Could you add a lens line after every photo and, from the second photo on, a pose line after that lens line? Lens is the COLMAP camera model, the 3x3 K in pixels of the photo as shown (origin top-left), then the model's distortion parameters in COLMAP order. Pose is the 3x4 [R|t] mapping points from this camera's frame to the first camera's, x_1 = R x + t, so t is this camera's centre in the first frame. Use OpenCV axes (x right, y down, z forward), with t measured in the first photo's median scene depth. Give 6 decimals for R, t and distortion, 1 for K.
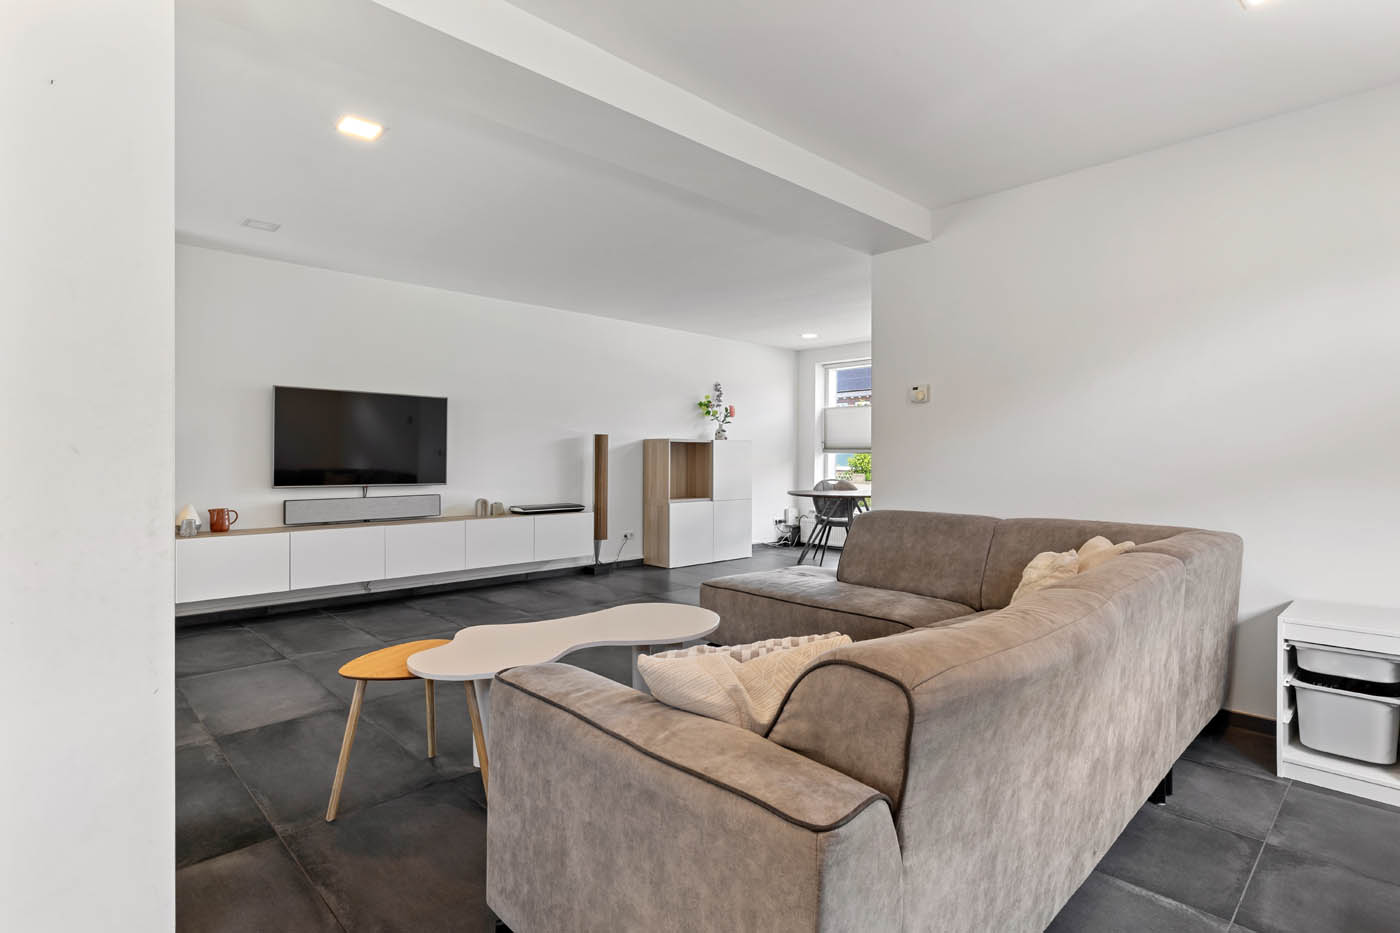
lens RADIAL K [[698.6, 0, 718.3], [0, 698.6, 459.6], [0, 0, 1]] dist [0.000425, 0.000078]
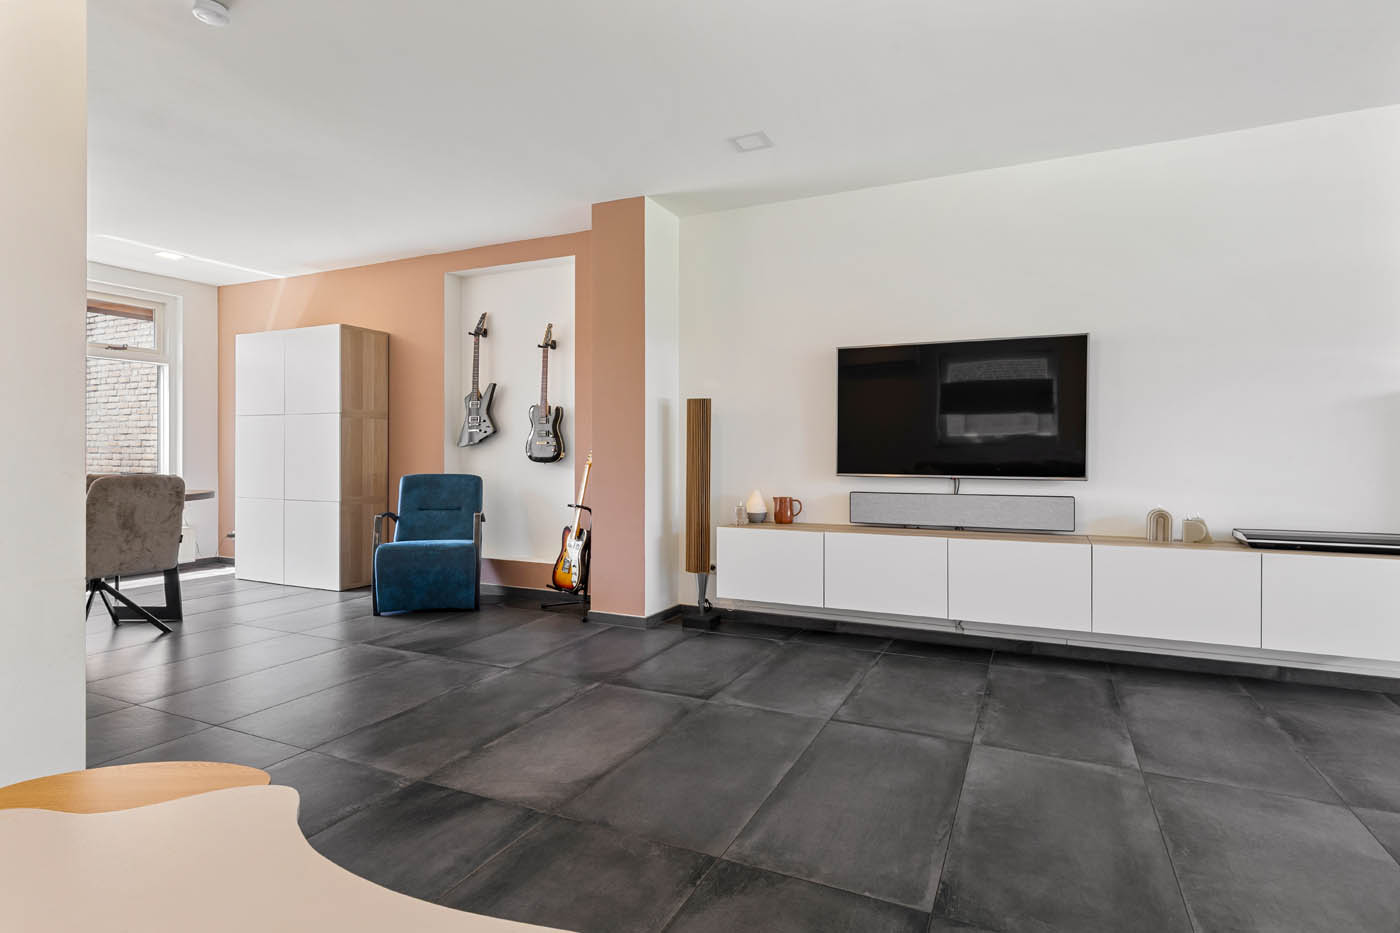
lens RADIAL K [[706.0, 0, 707.8], [0, 706.0, 461.3], [0, 0, 1]] dist [-0.002655, 0.000317]
pose [[0.346389, 0.006744, -0.938067, 0.056448], [-0.005440, 0.999972, 0.005180, 0.017071], [0.938075, 0.003308, 0.346416, 0.466411]]
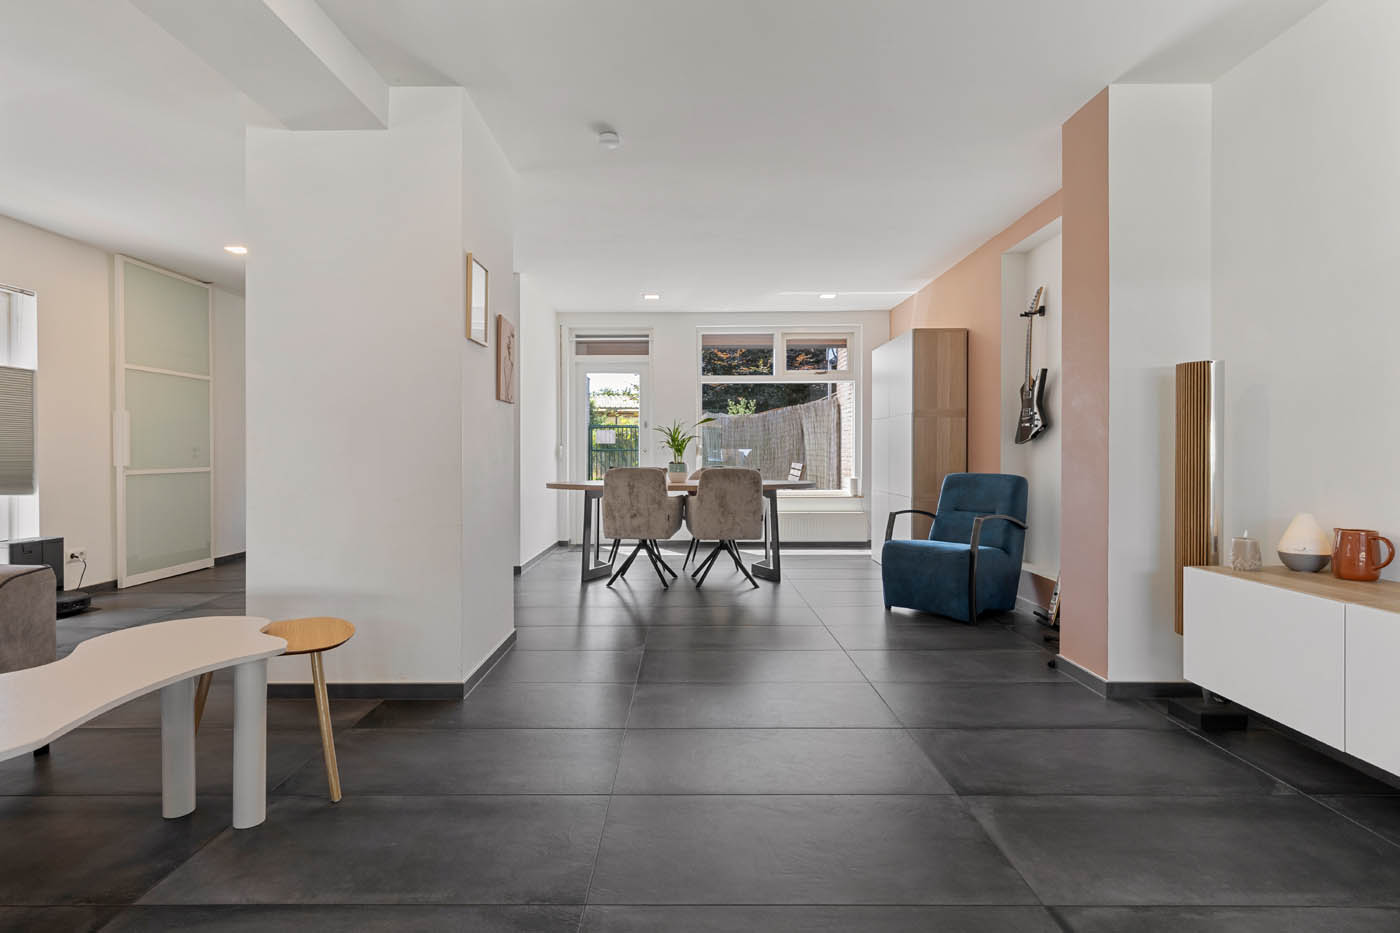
lens RADIAL K [[707.7, 0, 682.5], [0, 707.7, 460.2], [0, 0, 1]] dist [0.000855, -0.000582]
pose [[-0.708468, 0.005783, -0.705719, -0.055496], [-0.002130, 0.999944, 0.010332, 0.016135], [0.705739, 0.008823, -0.708417, 0.778198]]
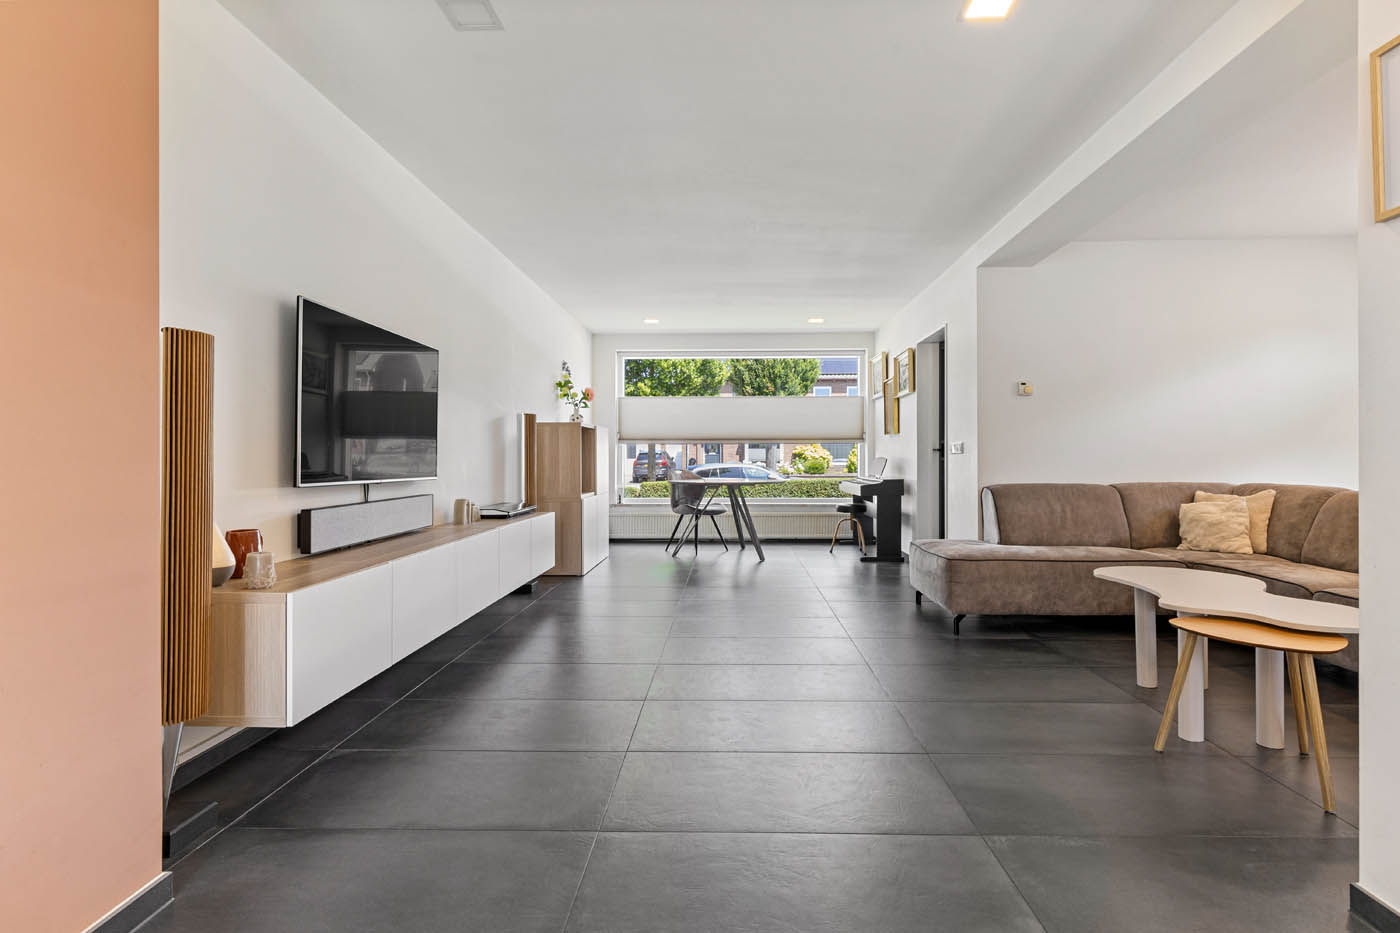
lens RADIAL K [[706.0, 0, 707.8], [0, 706.0, 461.3], [0, 0, 1]] dist [-0.002655, 0.000317]
pose [[0.721748, -0.005666, 0.692133, -0.626855], [0.005742, 0.999981, 0.002199, 0.018509], [-0.692132, 0.002387, 0.721767, 0.314081]]
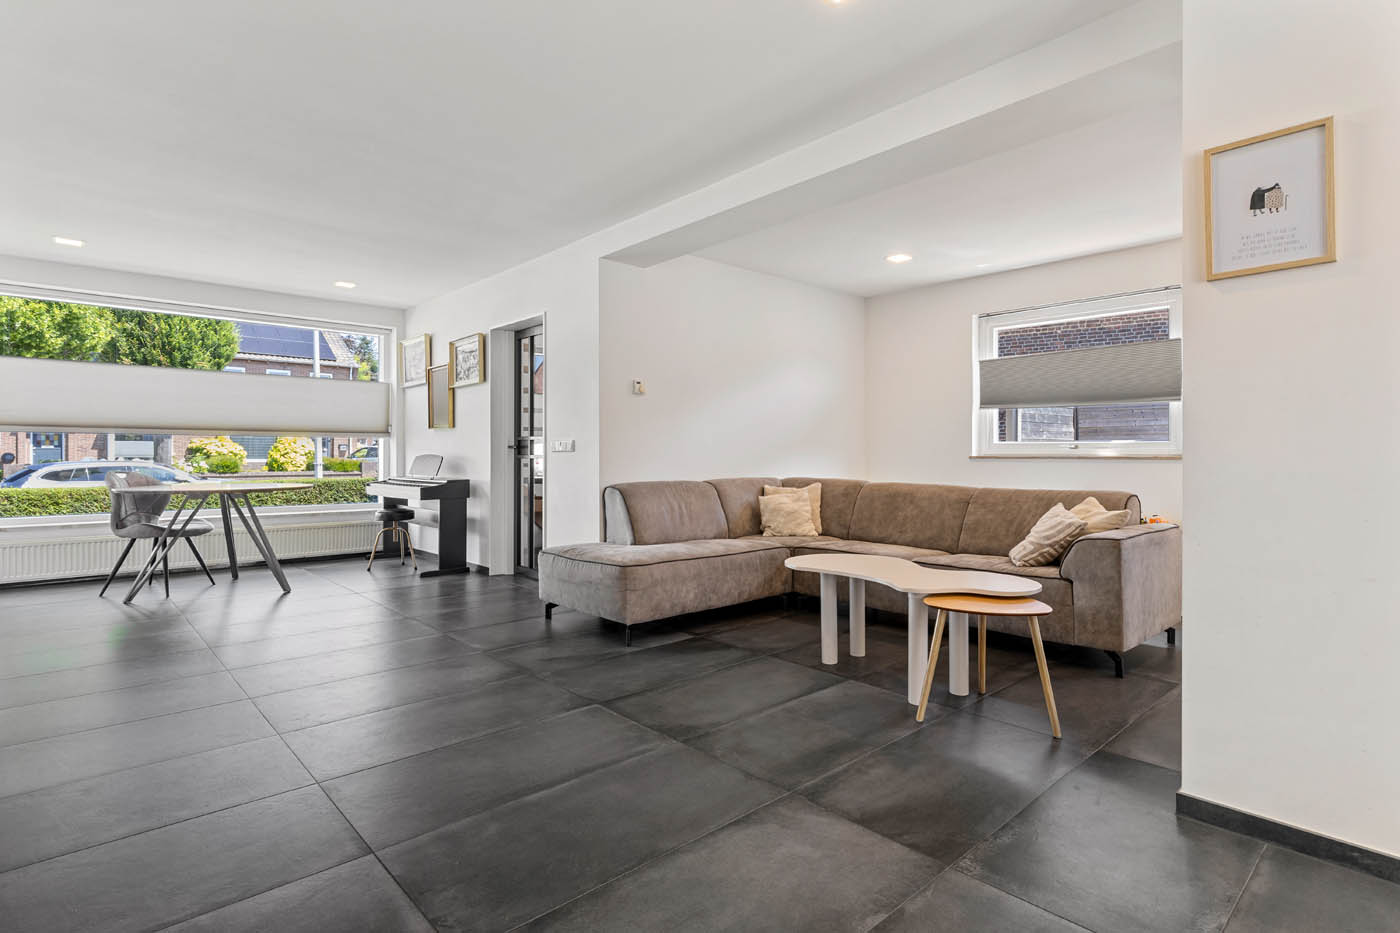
lens RADIAL K [[709.2, 0, 709.3], [0, 709.2, 455.5], [0, 0, 1]] dist [0.000480, -0.000643]
pose [[0.027610, -0.002629, 0.999615, -0.619088], [0.002200, 0.999994, 0.002569, 0.015412], [-0.999616, 0.002128, 0.027616, 0.542462]]
